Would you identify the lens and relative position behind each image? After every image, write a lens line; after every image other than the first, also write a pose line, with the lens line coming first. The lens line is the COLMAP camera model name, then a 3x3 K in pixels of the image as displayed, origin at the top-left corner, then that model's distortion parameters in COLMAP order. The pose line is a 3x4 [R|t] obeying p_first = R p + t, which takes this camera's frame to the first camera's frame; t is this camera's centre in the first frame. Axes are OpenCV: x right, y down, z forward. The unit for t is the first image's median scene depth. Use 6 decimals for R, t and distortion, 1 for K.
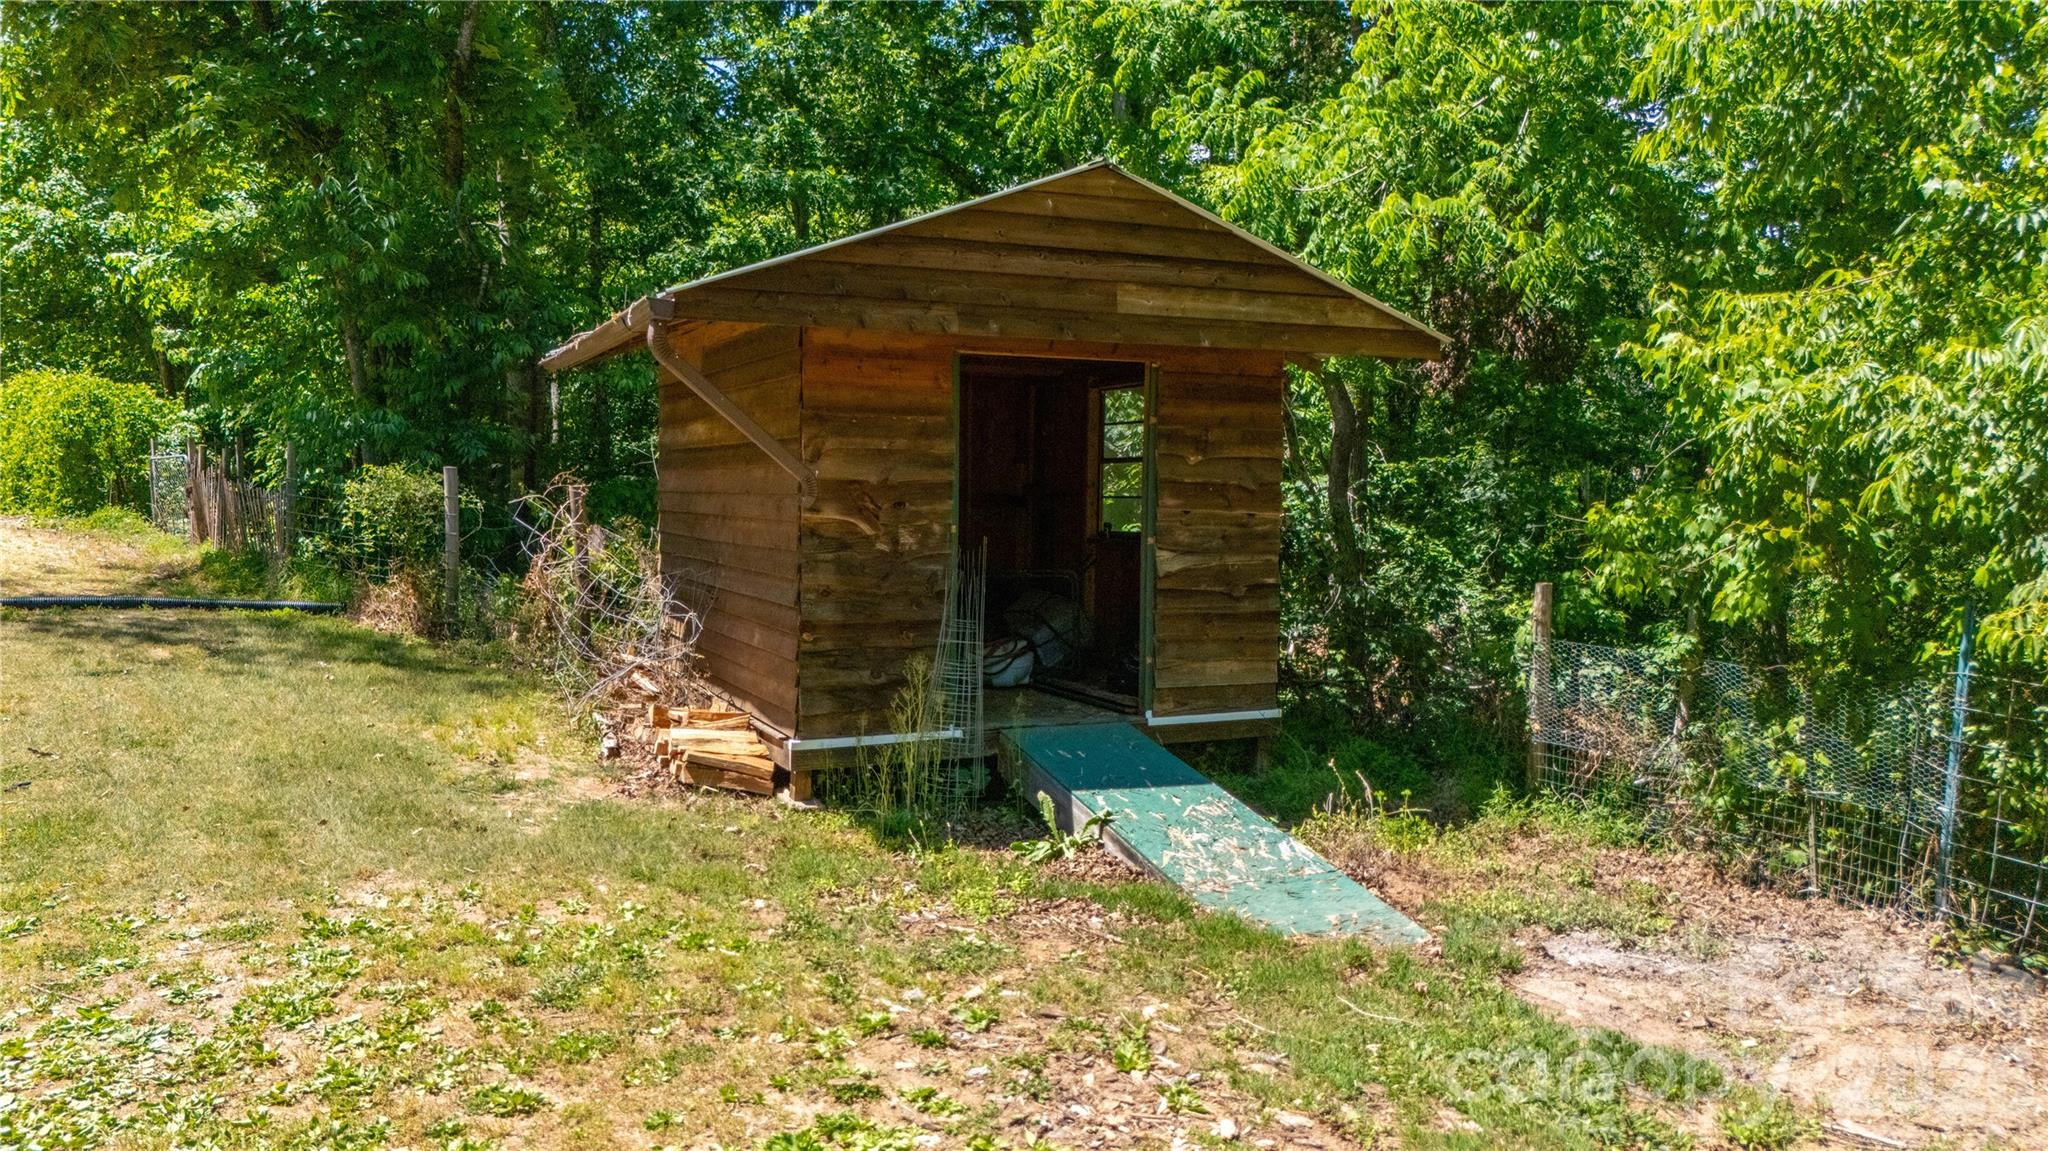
lens RADIAL K [[1494.2, 0, 1030.6], [0, 1494.2, 578.0], [0, 0, 1]] dist [0.032928, -0.002491]
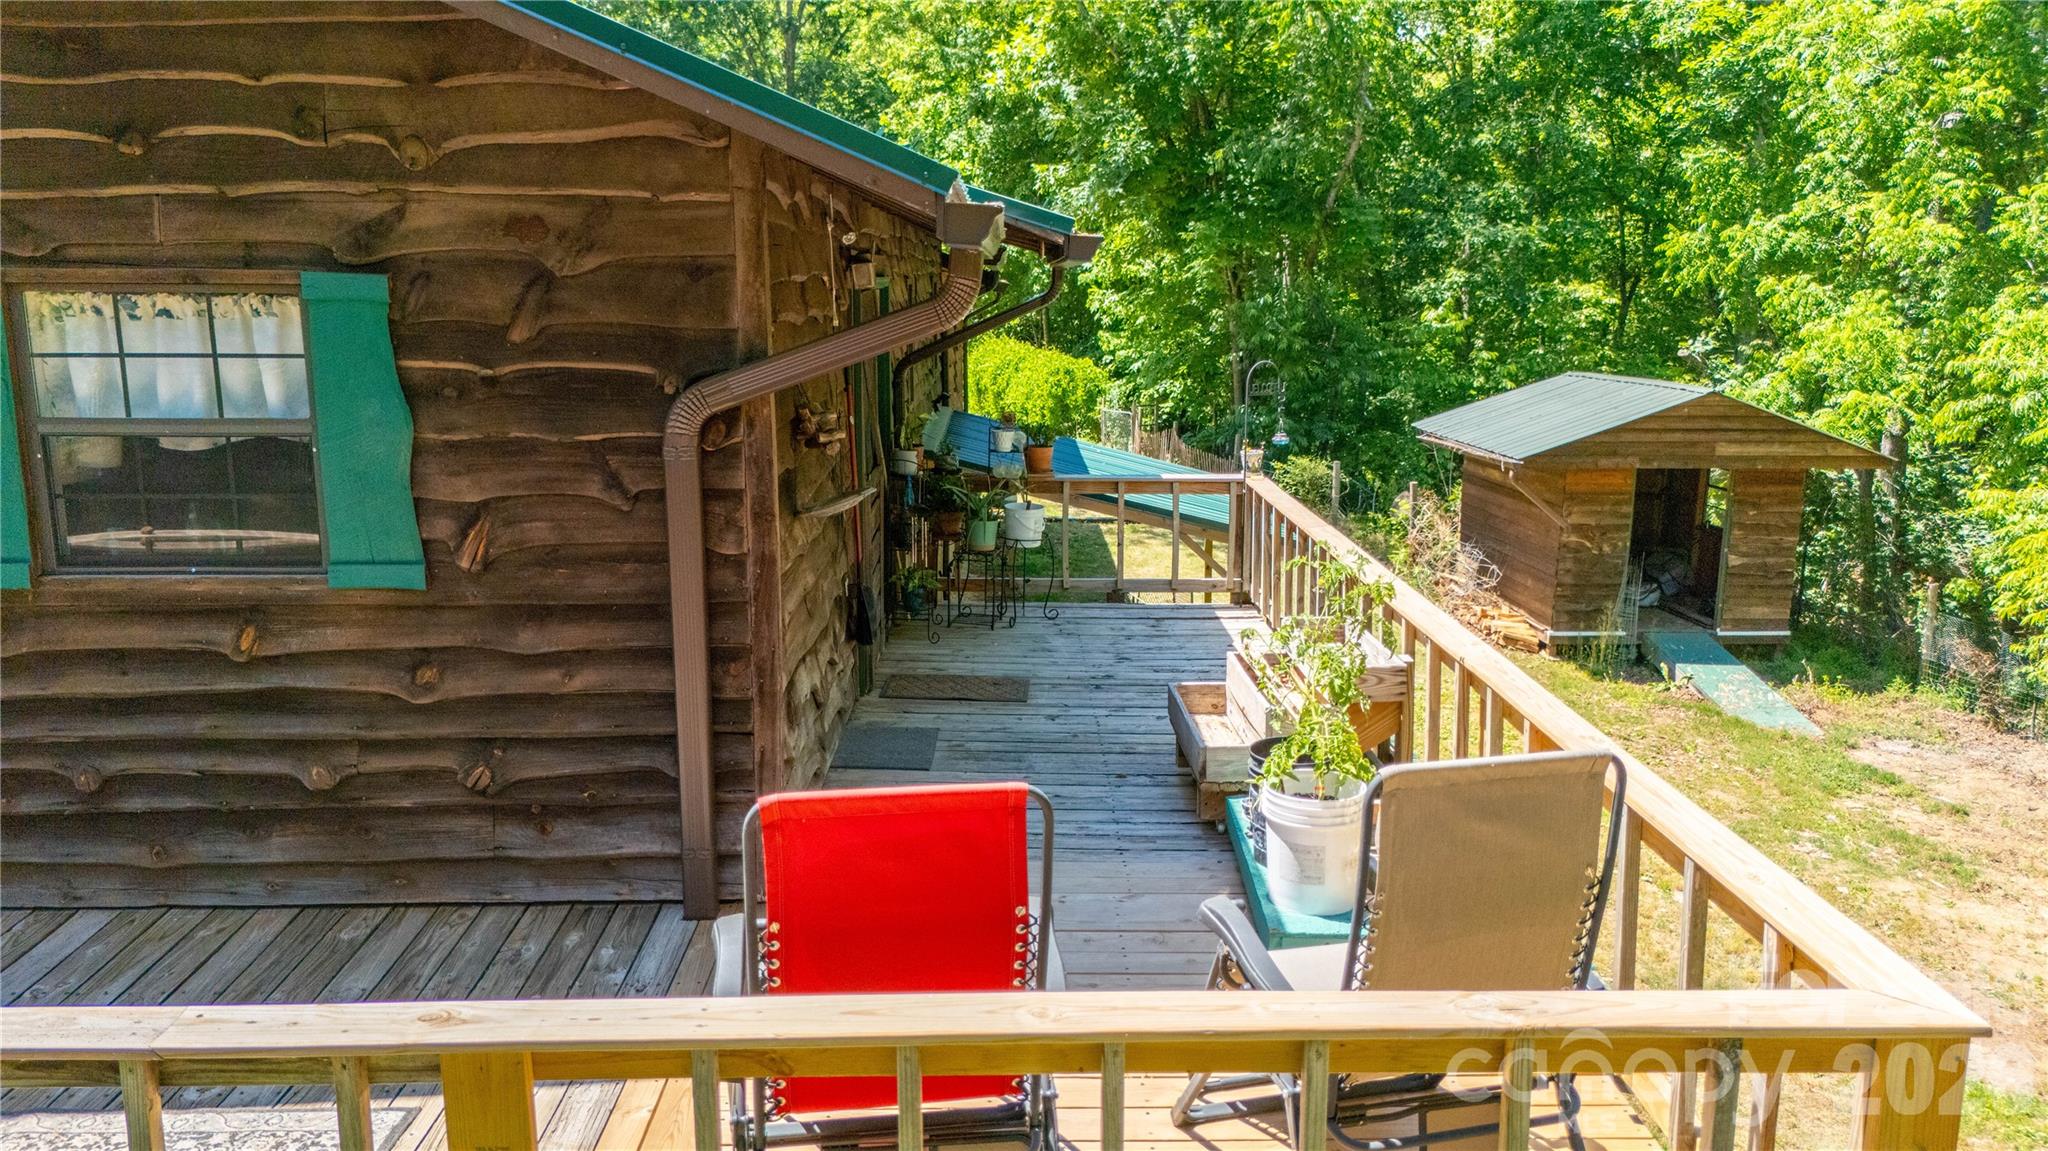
lens RADIAL K [[1494.2, 0, 1025.4], [0, 1494.2, 578.3], [0, 0, 1]] dist [0.032928, -0.002491]
pose [[0.925313, 0.069295, -0.372820, -0.046199], [-0.021585, 0.991193, 0.130657, -0.270054], [0.378590, -0.112851, 0.918659, -1.507554]]
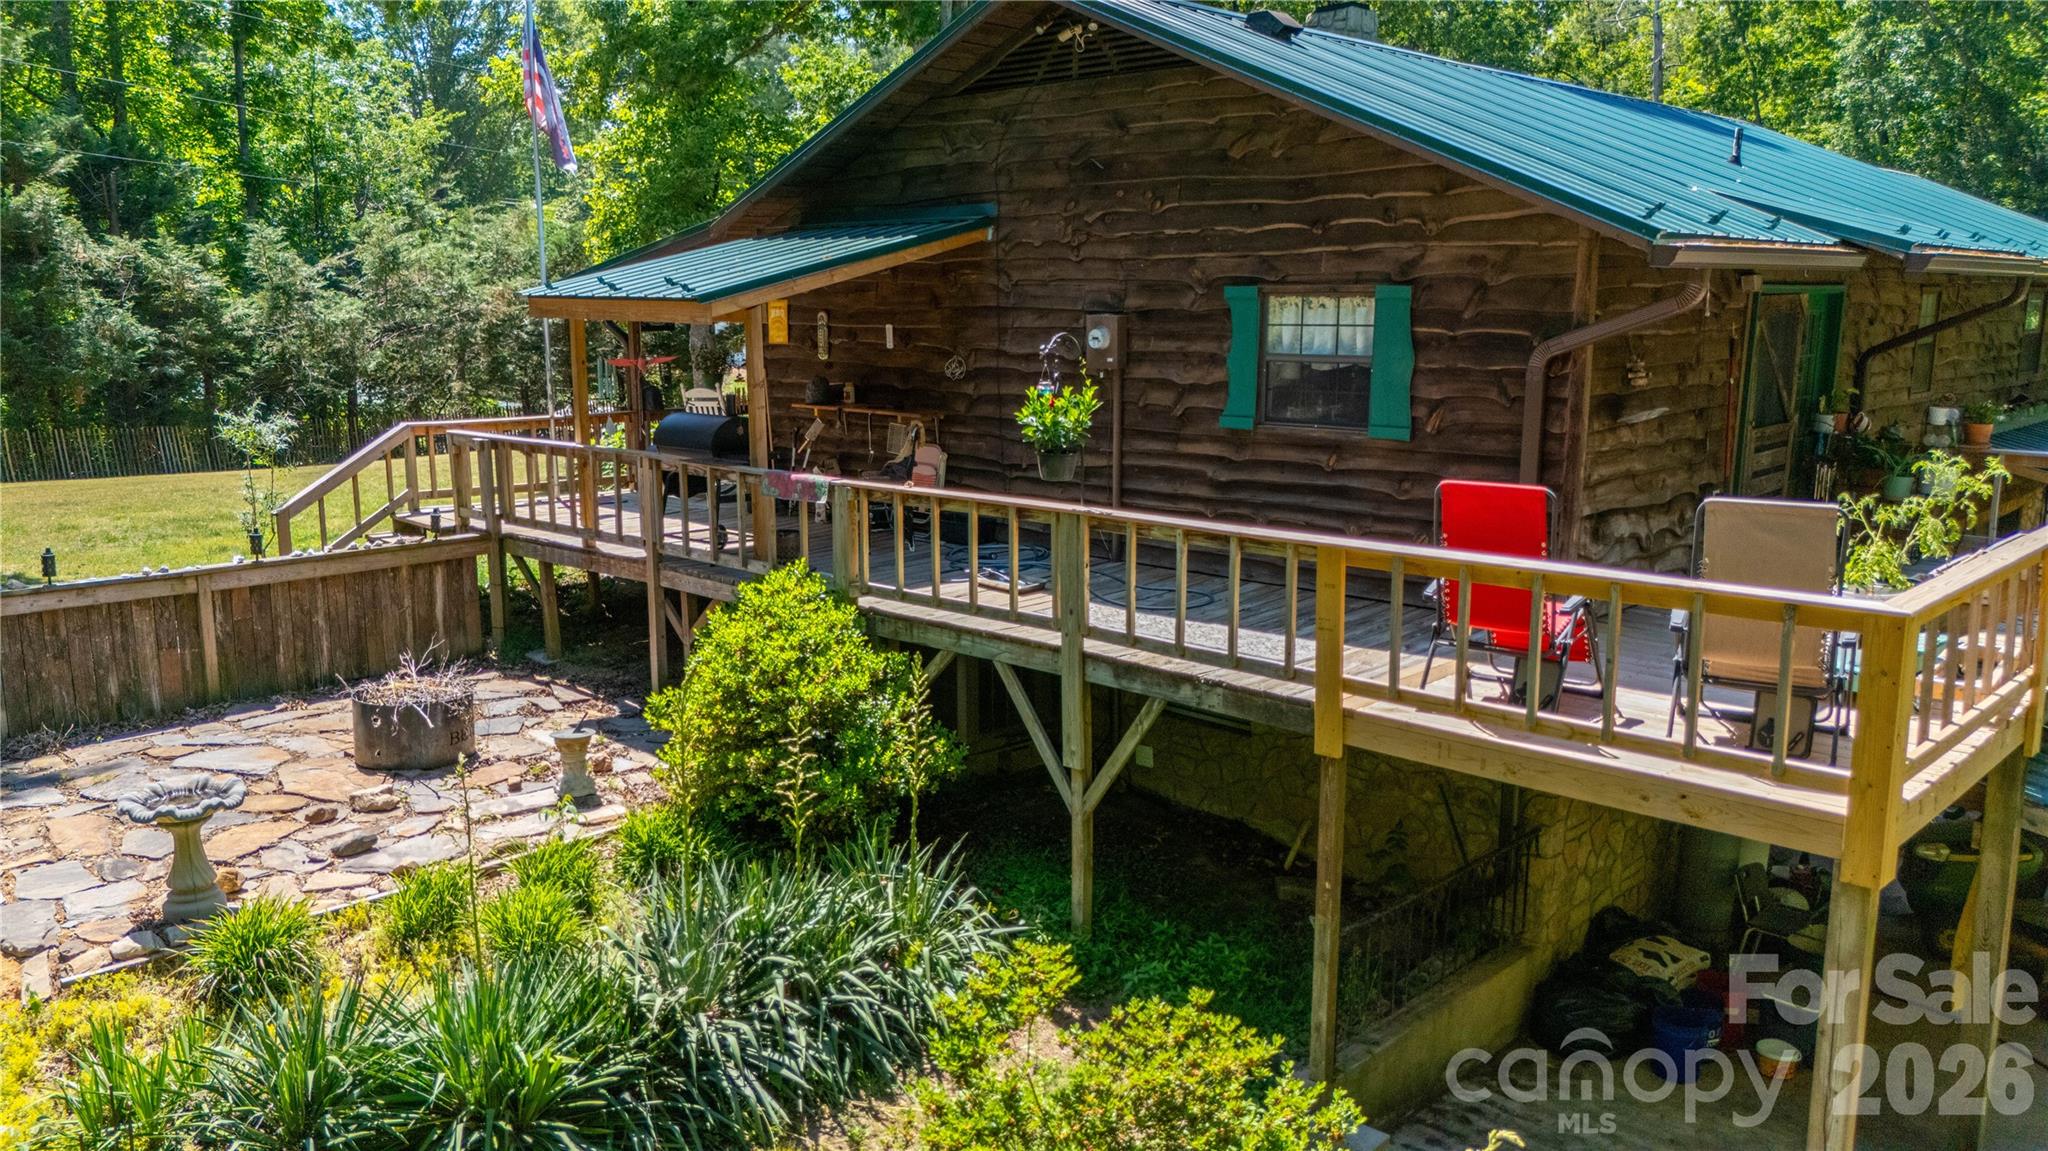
lens RADIAL K [[1494.2, 0, 1020.2], [0, 1494.2, 577.9], [0, 0, 1]] dist [0.032928, -0.002491]
pose [[0.388851, 0.164149, -0.906559, 1.761550], [-0.059645, 0.986421, 0.153025, -0.169815], [0.919368, -0.005432, 0.393361, -2.517141]]
